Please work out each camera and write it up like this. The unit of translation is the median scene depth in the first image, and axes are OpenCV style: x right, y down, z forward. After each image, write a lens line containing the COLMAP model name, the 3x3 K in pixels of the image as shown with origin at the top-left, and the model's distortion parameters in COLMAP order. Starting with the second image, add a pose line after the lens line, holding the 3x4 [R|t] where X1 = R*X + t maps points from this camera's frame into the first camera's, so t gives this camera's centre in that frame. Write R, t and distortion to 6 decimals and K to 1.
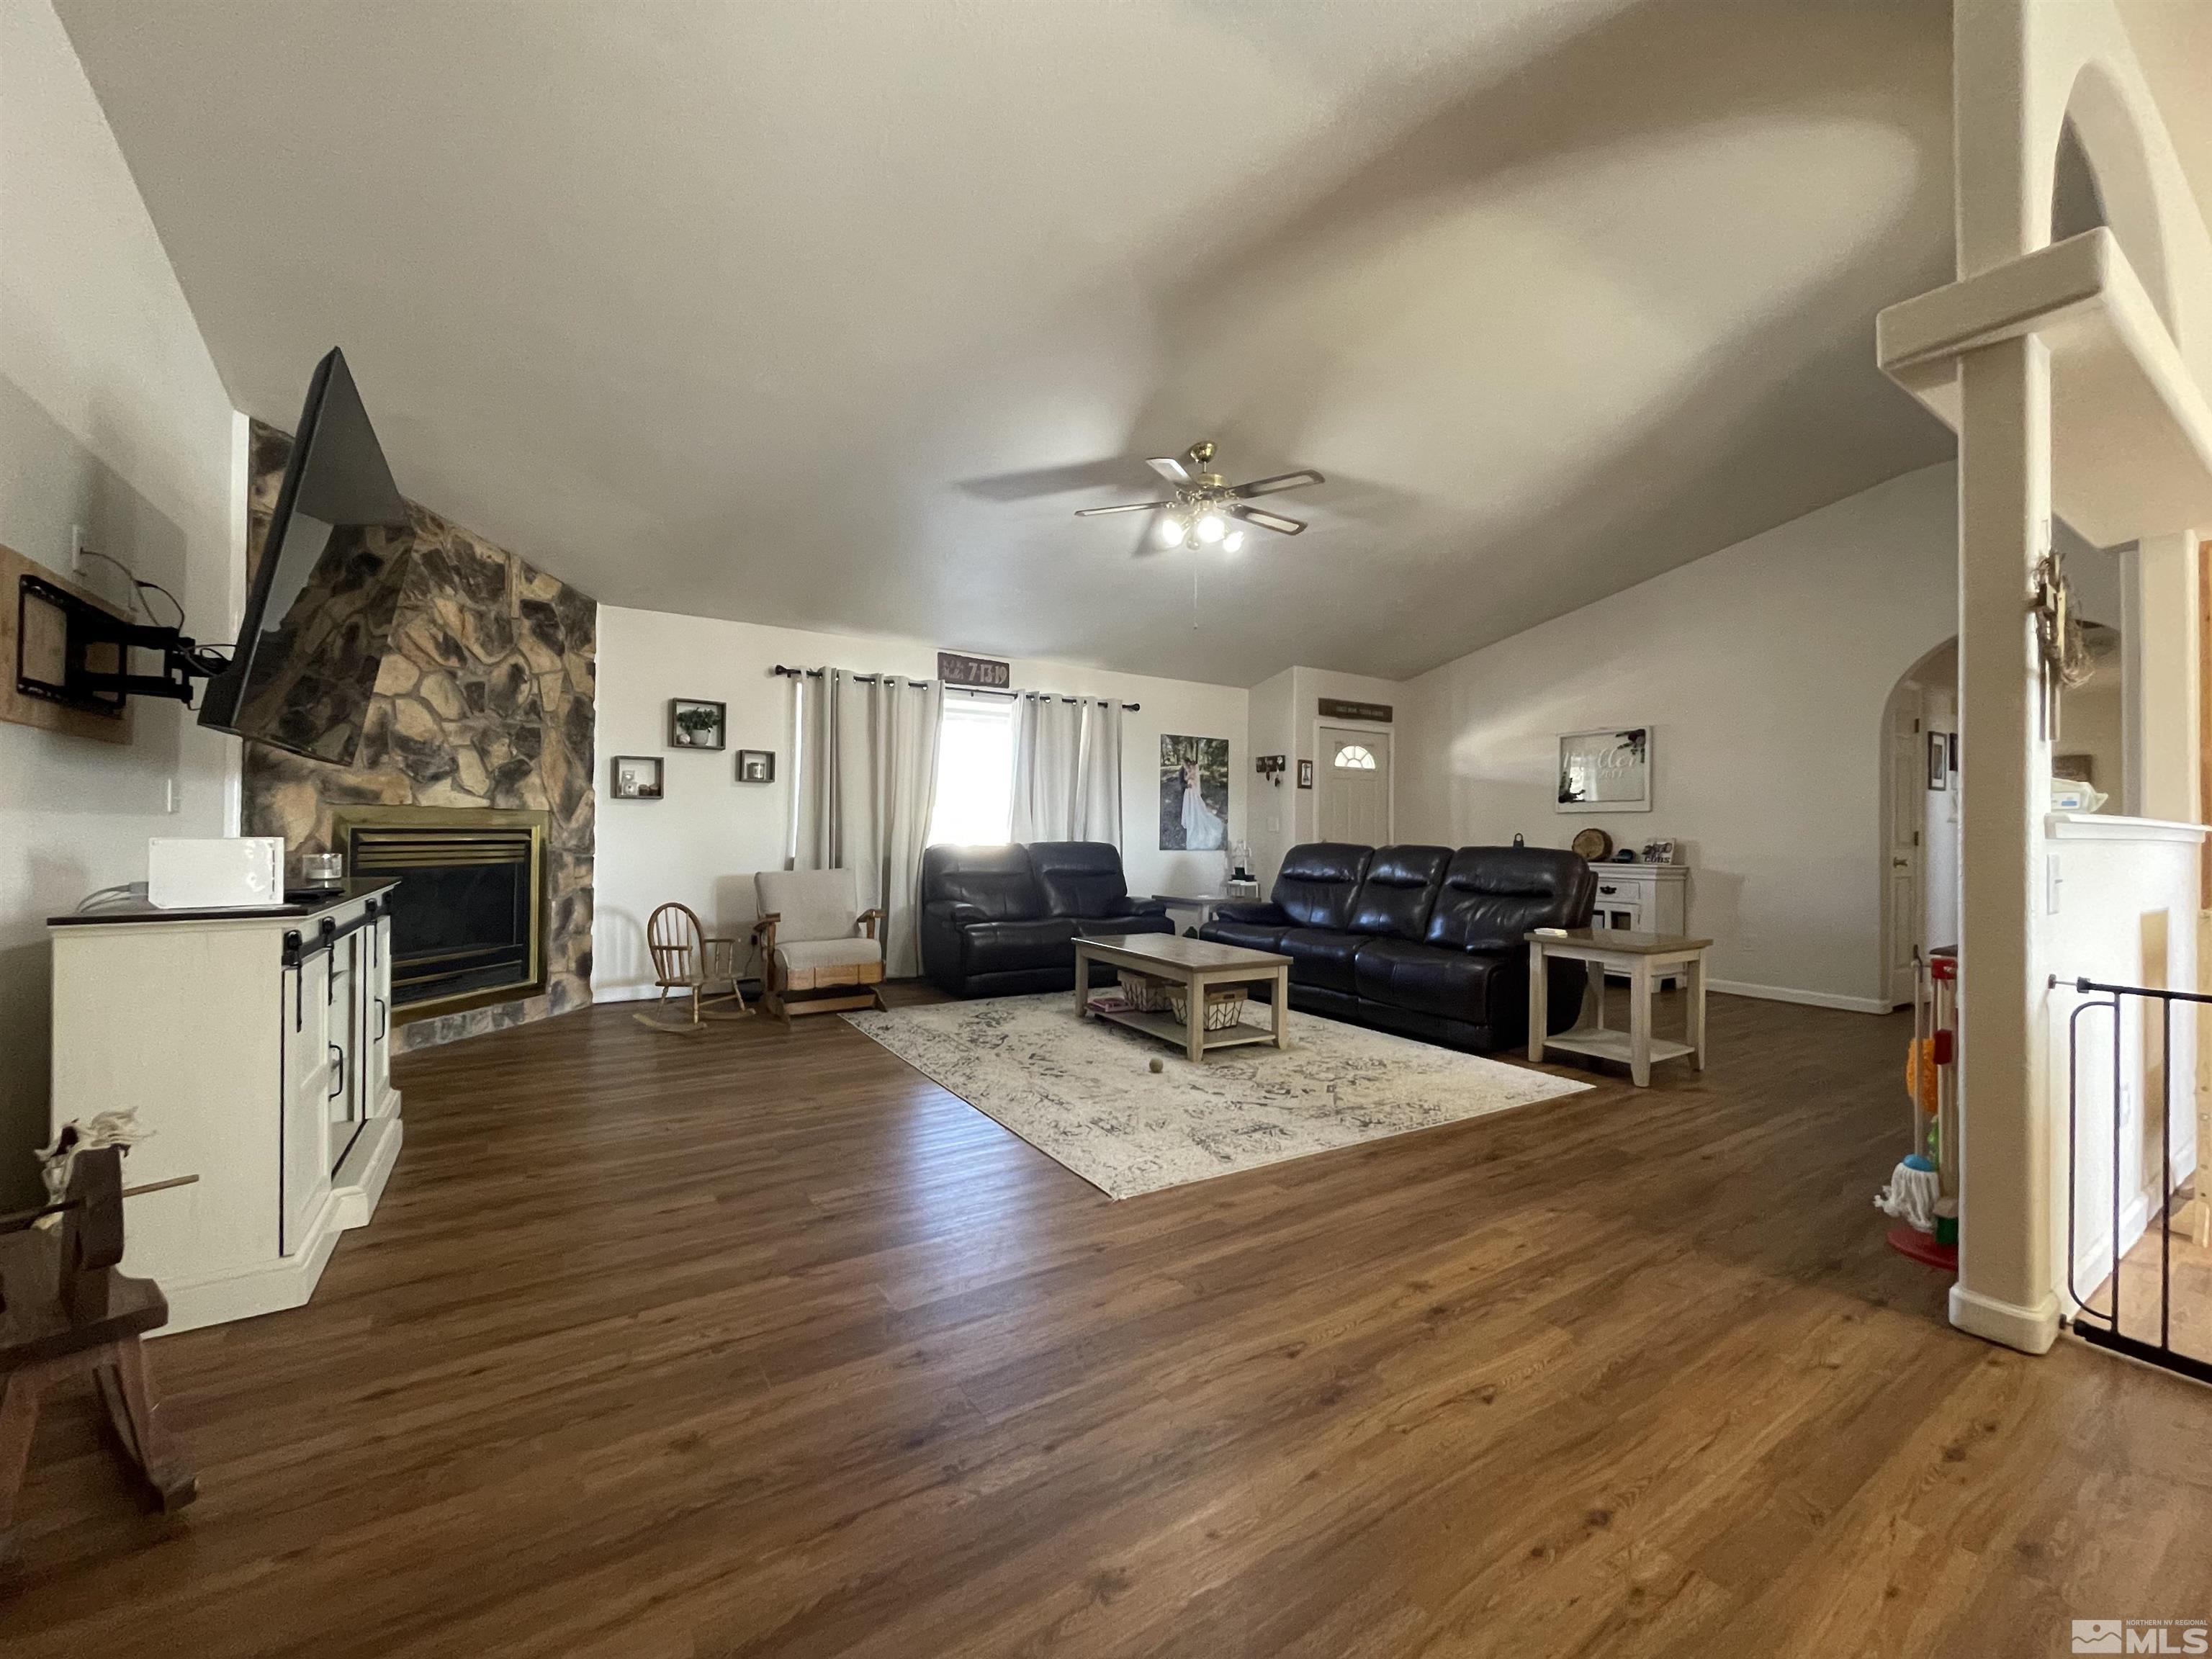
lens RADIAL K [[884.3, 0, 1105.9], [0, 884.3, 829.5], [0, 0, 1]] dist [-0.001686, -0.000290]
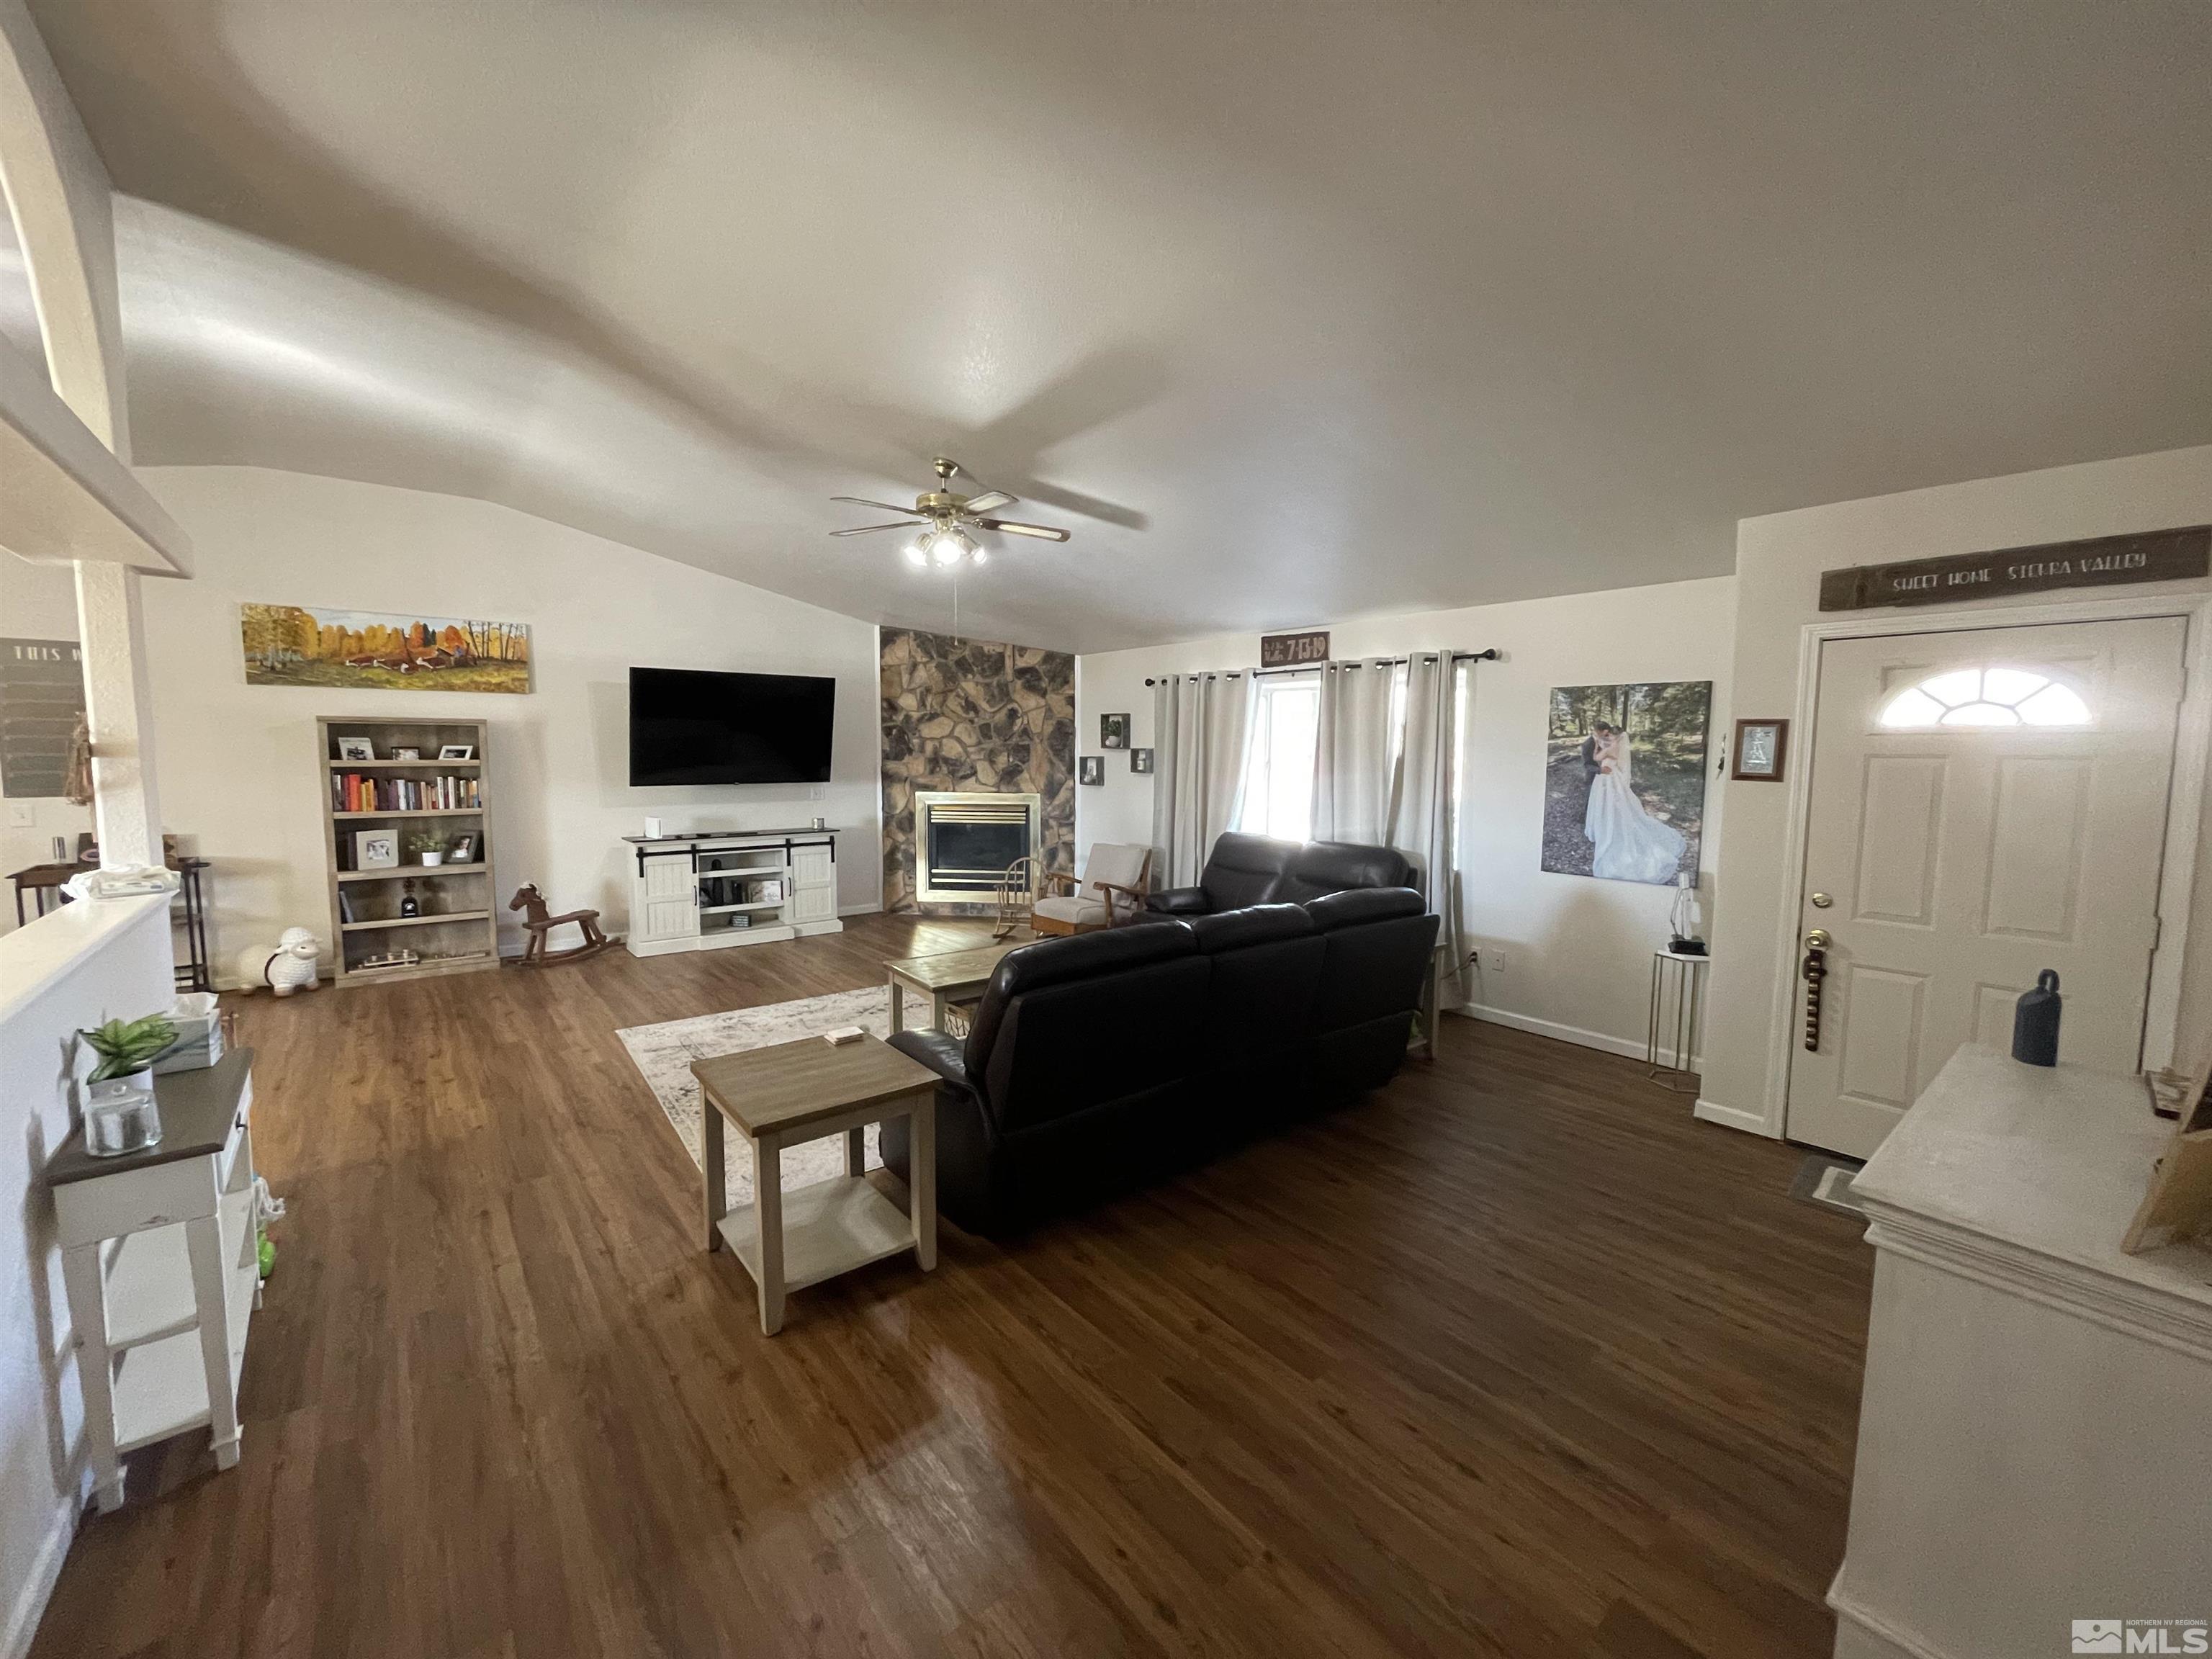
lens RADIAL K [[884.3, 0, 1101.8], [0, 884.3, 831.1], [0, 0, 1]] dist [-0.001686, -0.000290]
pose [[0.105643, 0.084360, -0.990819, 0.972691], [-0.001705, 0.996409, 0.084654, -0.086962], [0.994403, -0.007254, 0.105408, 0.903106]]
